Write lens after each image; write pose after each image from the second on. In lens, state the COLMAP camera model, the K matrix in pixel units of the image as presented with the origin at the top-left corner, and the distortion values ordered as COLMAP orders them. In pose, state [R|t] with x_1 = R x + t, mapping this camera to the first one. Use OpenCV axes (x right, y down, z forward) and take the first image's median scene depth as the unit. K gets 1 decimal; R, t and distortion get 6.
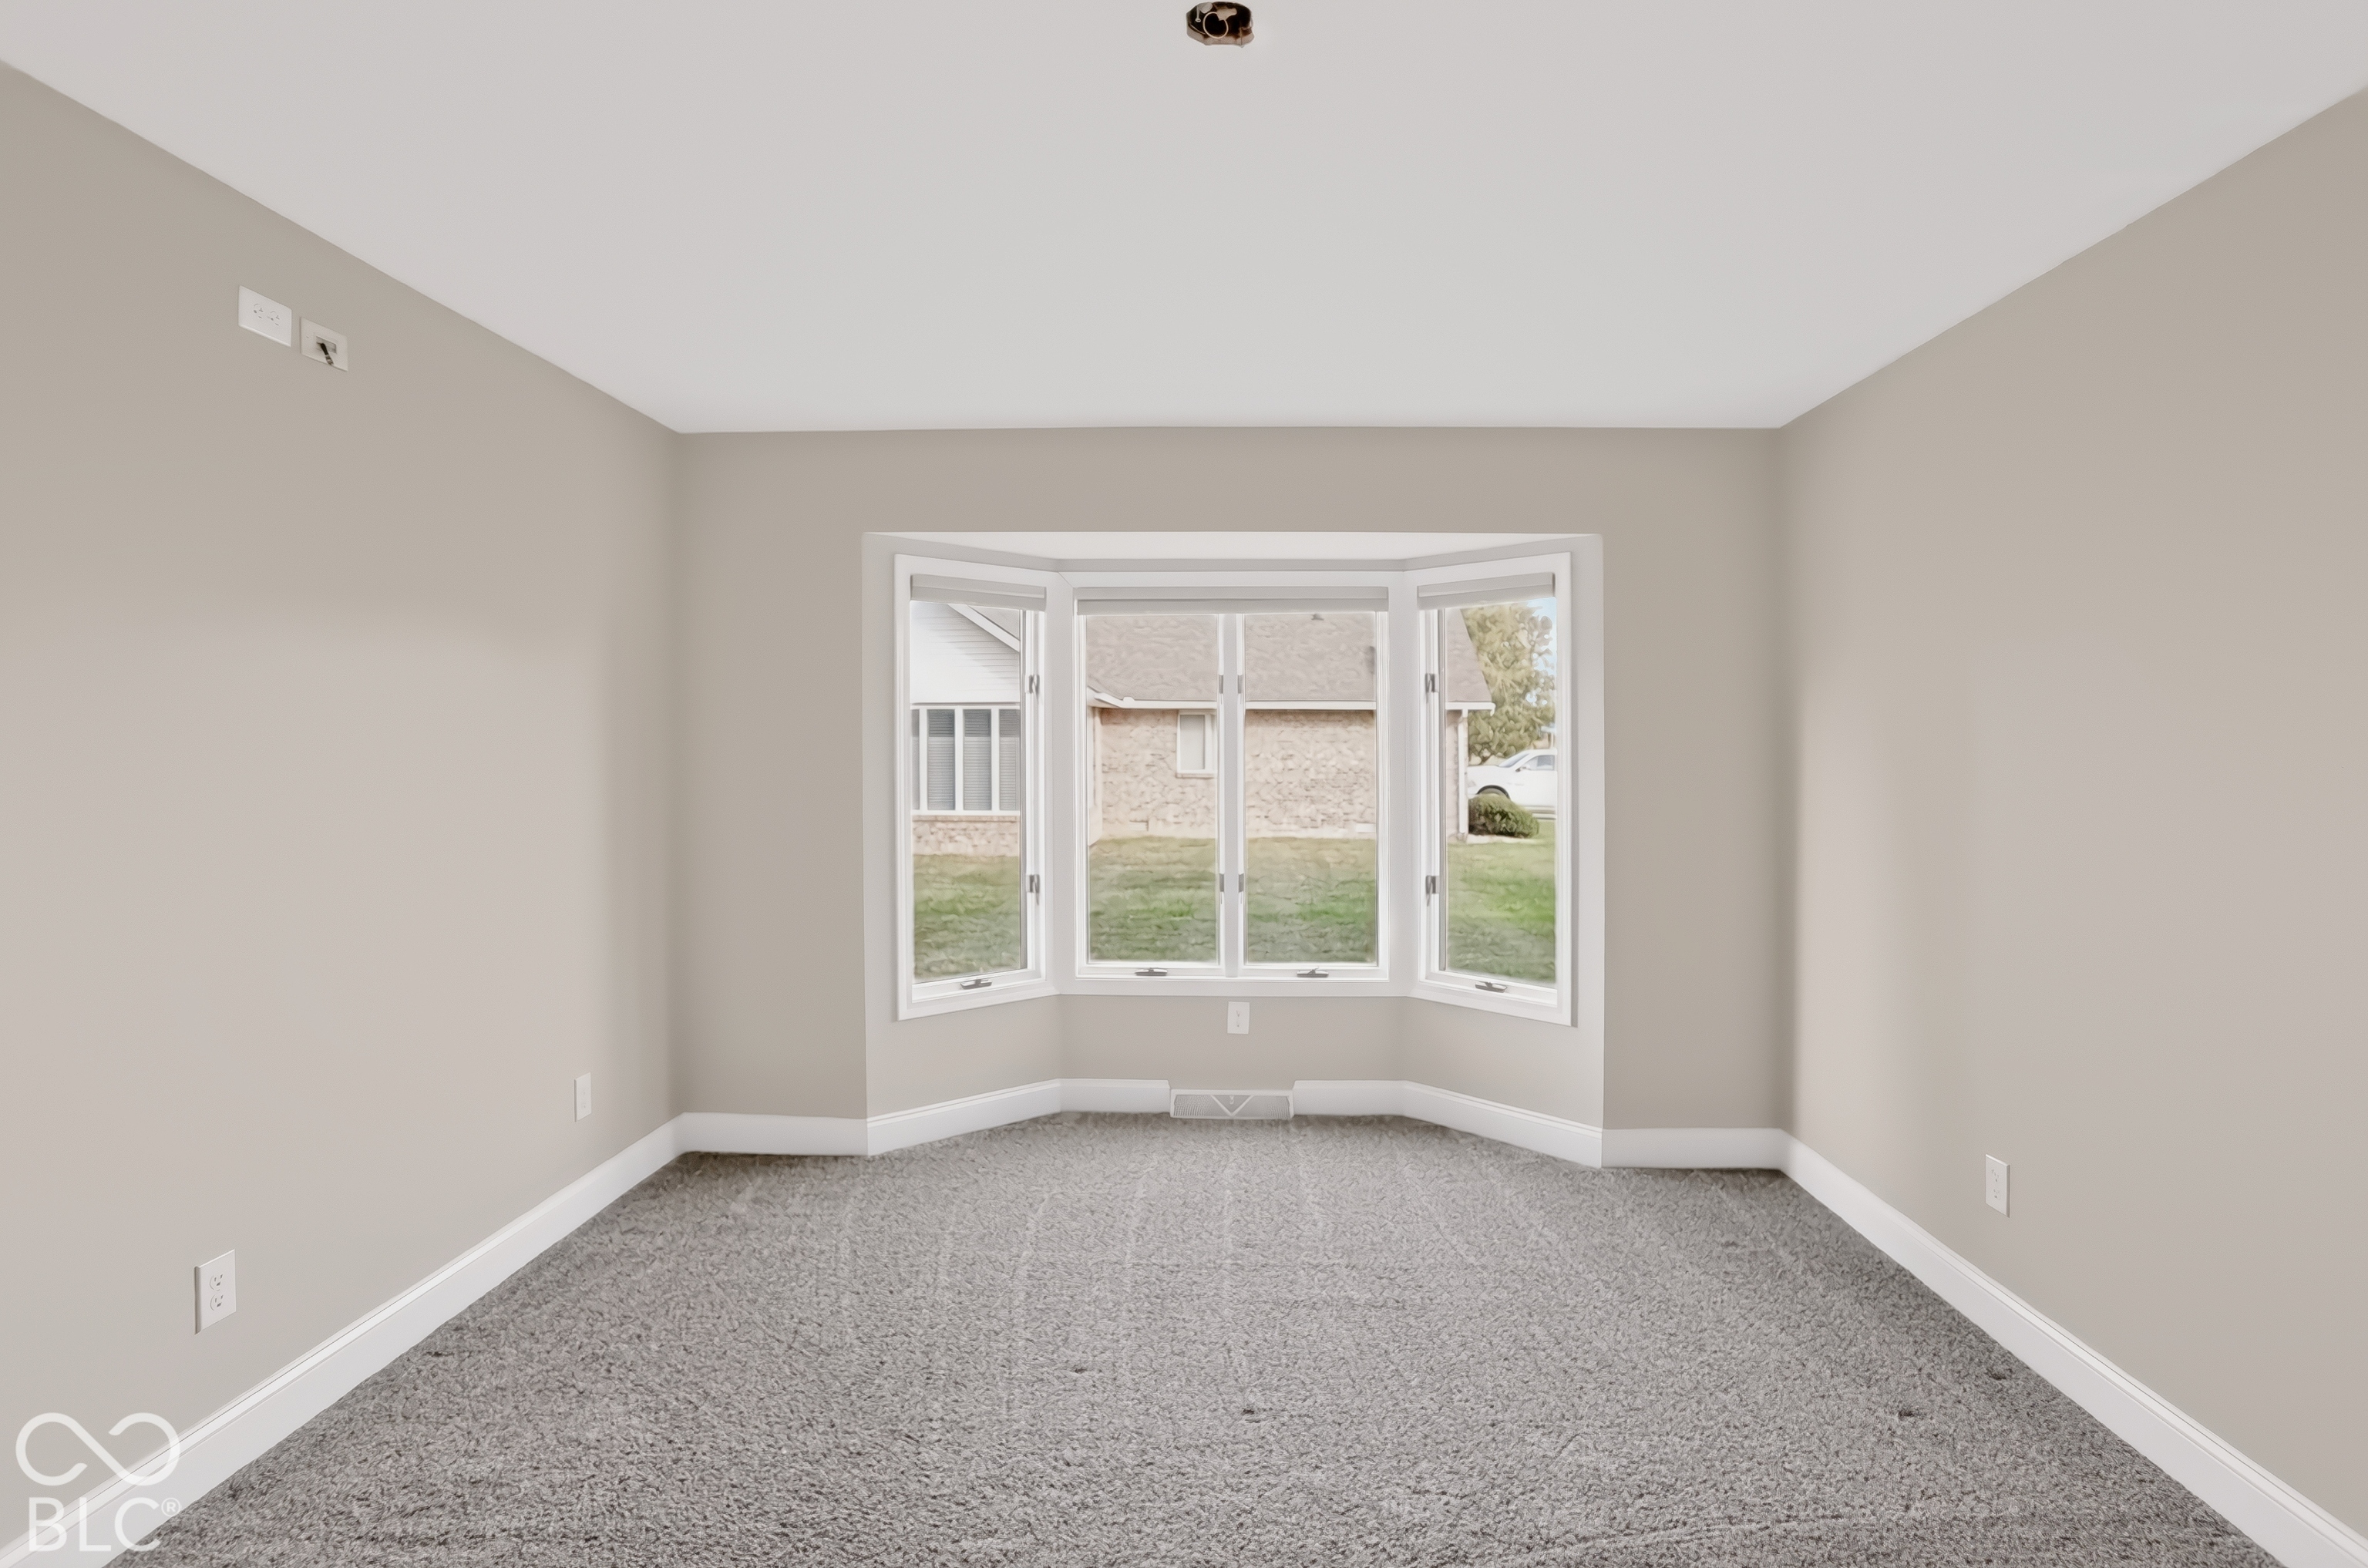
lens RADIAL K [[1160.7, 0, 1196.6], [0, 1160.7, 763.2], [0, 0, 1]] dist [-0.071299, 0.031334]
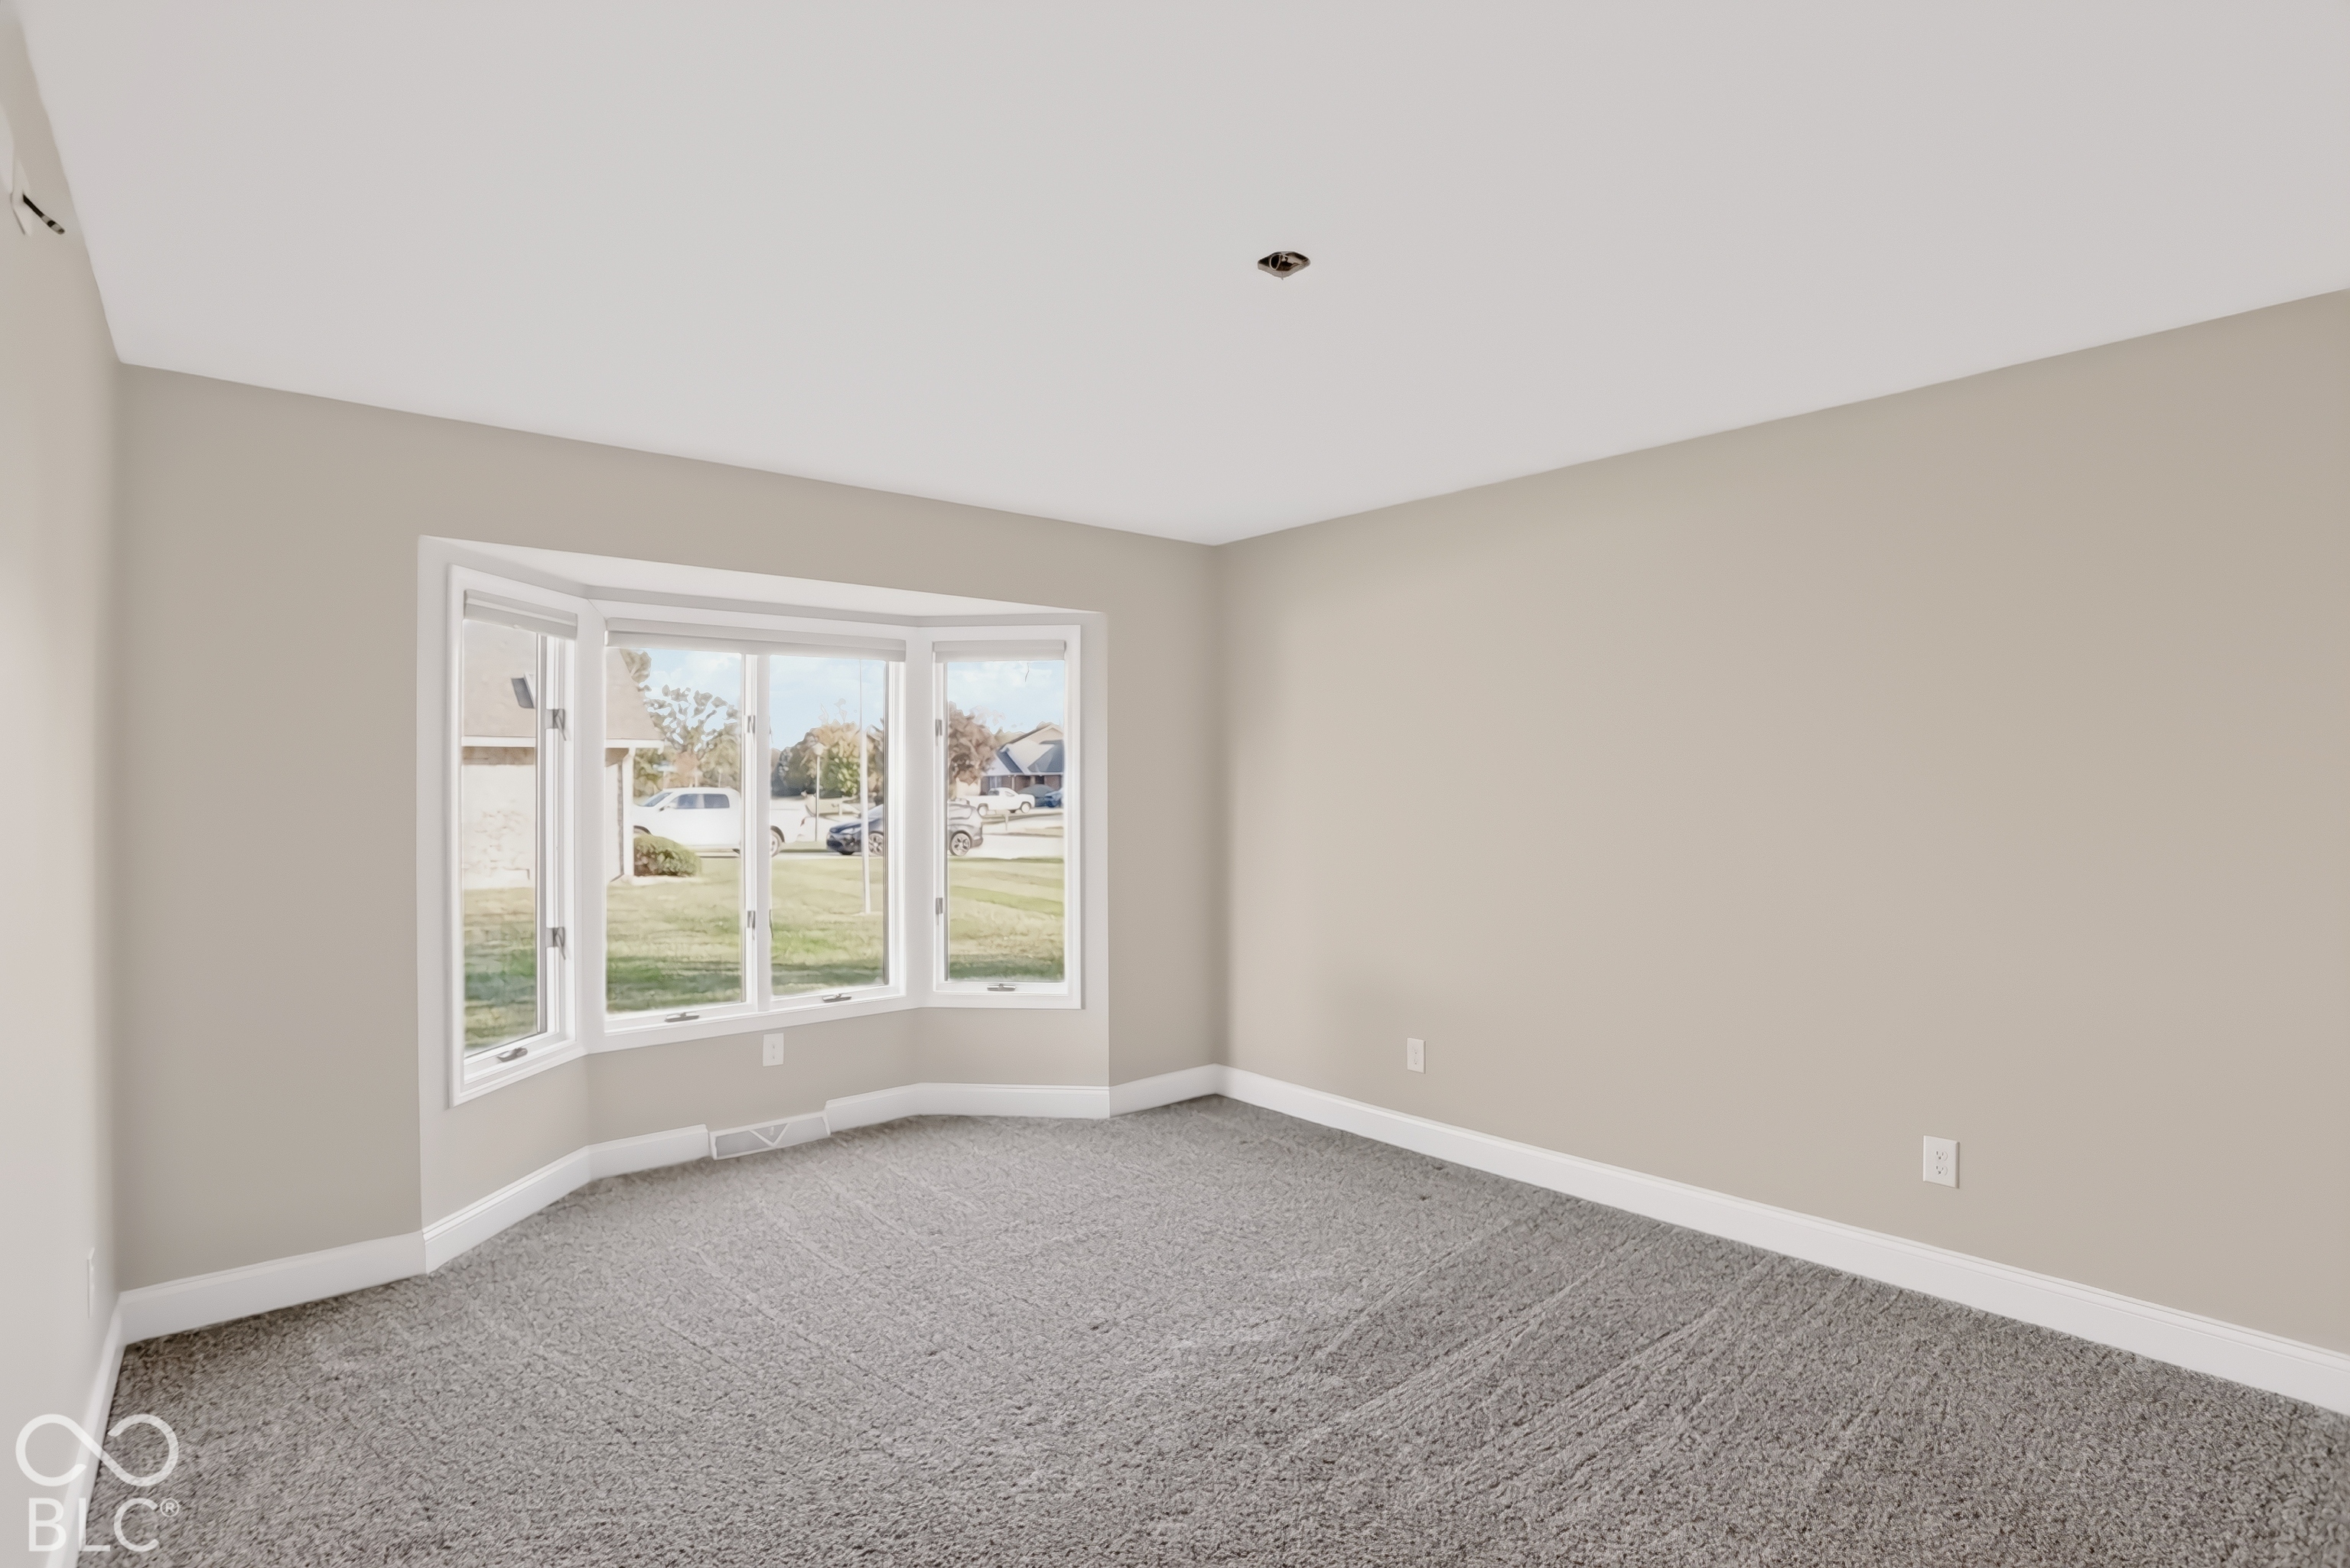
lens RADIAL K [[1130.8, 0, 1172.1], [0, 1130.8, 794.9], [0, 0, 1]] dist [-0.088218, 0.049587]
pose [[0.744594, -0.014206, 0.667367, -0.368022], [0.017732, 0.999842, 0.001500, -0.000742], [-0.667283, 0.010717, 0.744728, 0.028774]]
